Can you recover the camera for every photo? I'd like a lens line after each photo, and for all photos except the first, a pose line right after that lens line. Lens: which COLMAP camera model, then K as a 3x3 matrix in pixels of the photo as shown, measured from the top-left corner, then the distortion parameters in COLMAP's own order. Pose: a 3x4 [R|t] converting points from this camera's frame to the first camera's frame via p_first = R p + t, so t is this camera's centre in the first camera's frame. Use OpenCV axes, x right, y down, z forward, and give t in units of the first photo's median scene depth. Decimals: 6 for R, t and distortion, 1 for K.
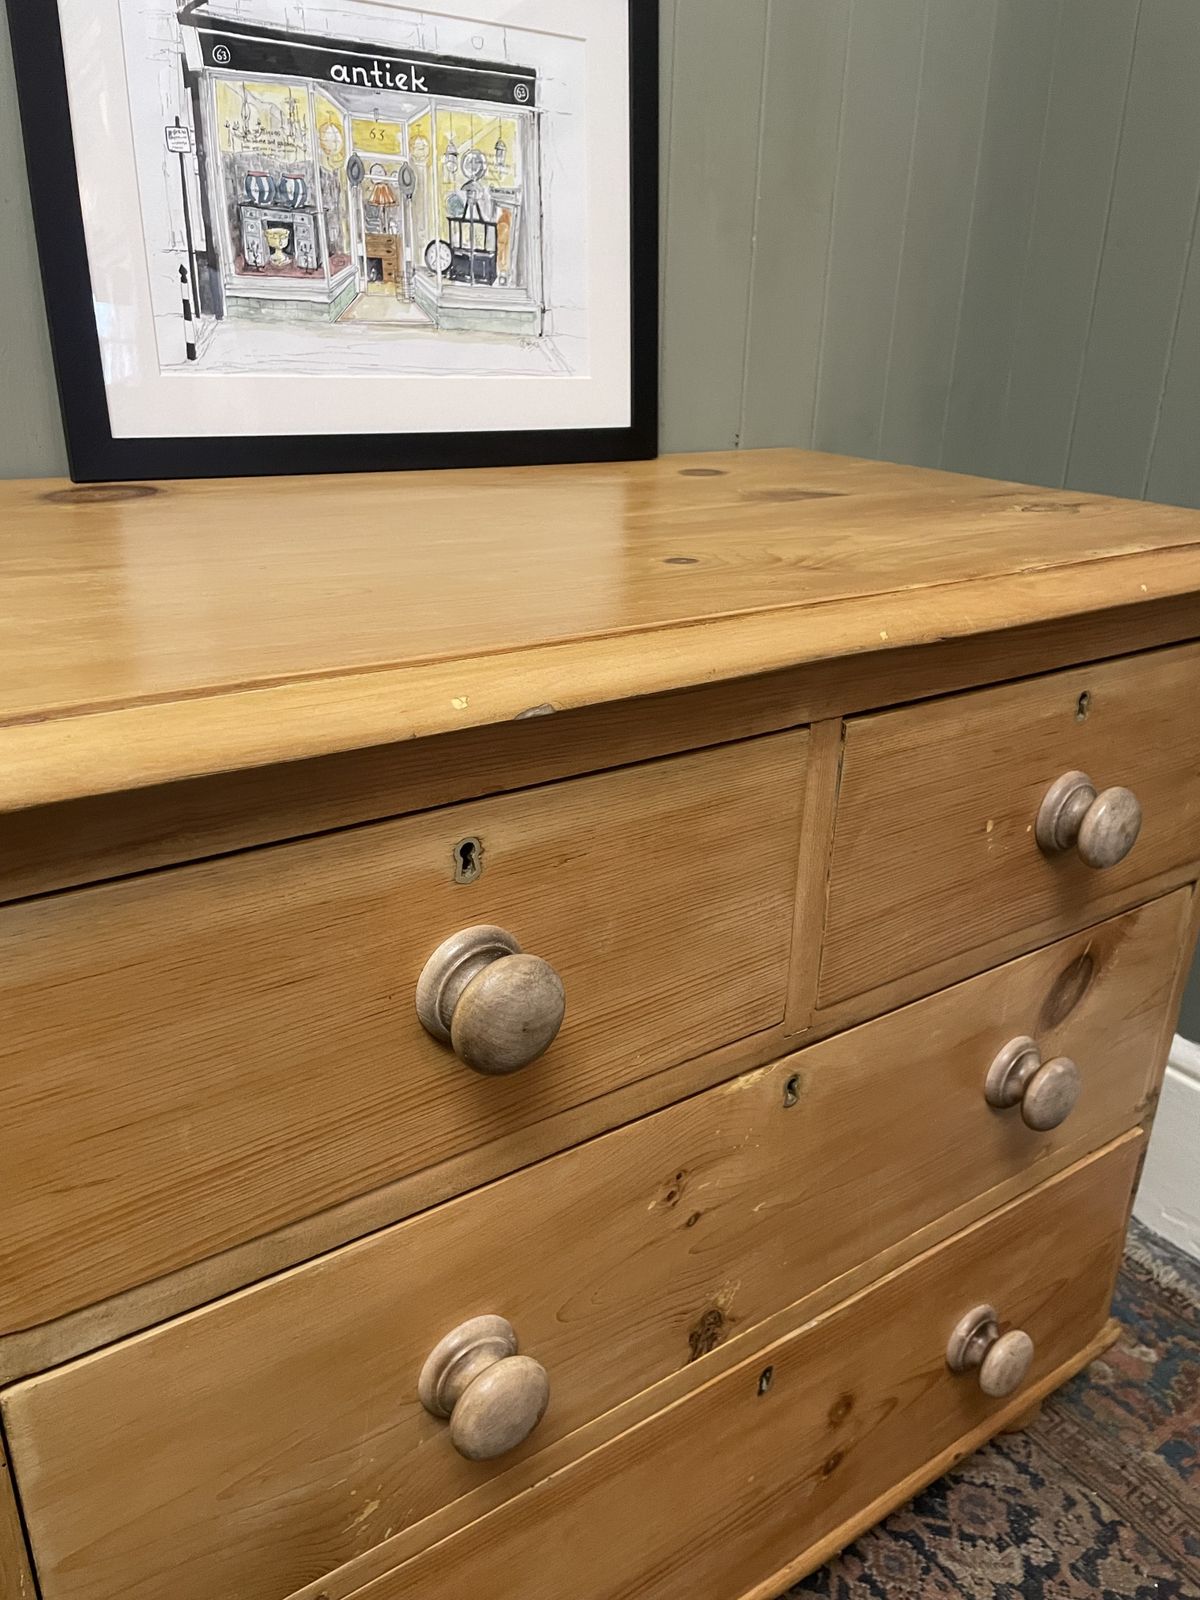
lens RADIAL K [[1217.6, 0, 606.5], [0, 1217.6, 792.2], [0, 0, 1]] dist [0.079146, -0.110831]
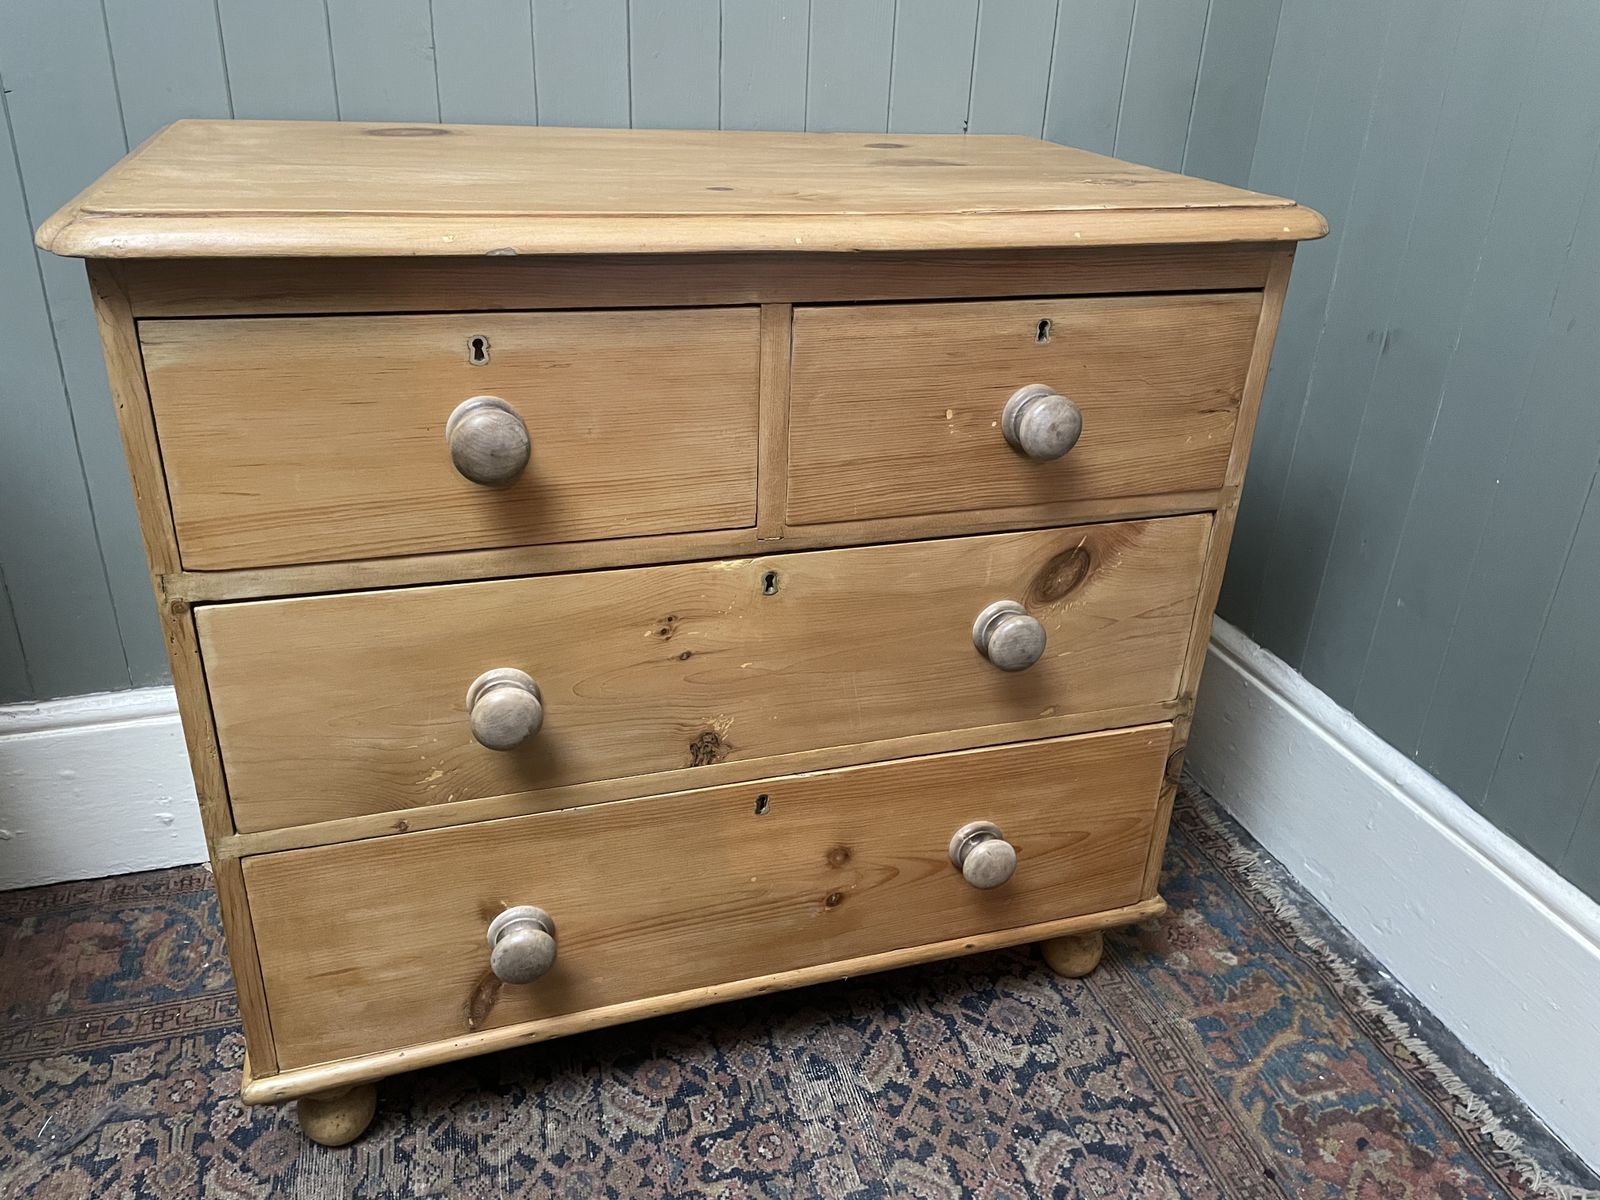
lens RADIAL K [[1217.6, 0, 801.9], [0, 1217.6, 589.8], [0, 0, 1]] dist [0.079146, -0.110831]
pose [[0.951474, 0.140747, -0.273655, 0.521358], [-0.124113, 0.989255, 0.077268, 0.126855], [0.281590, -0.039554, 0.958719, -0.301754]]
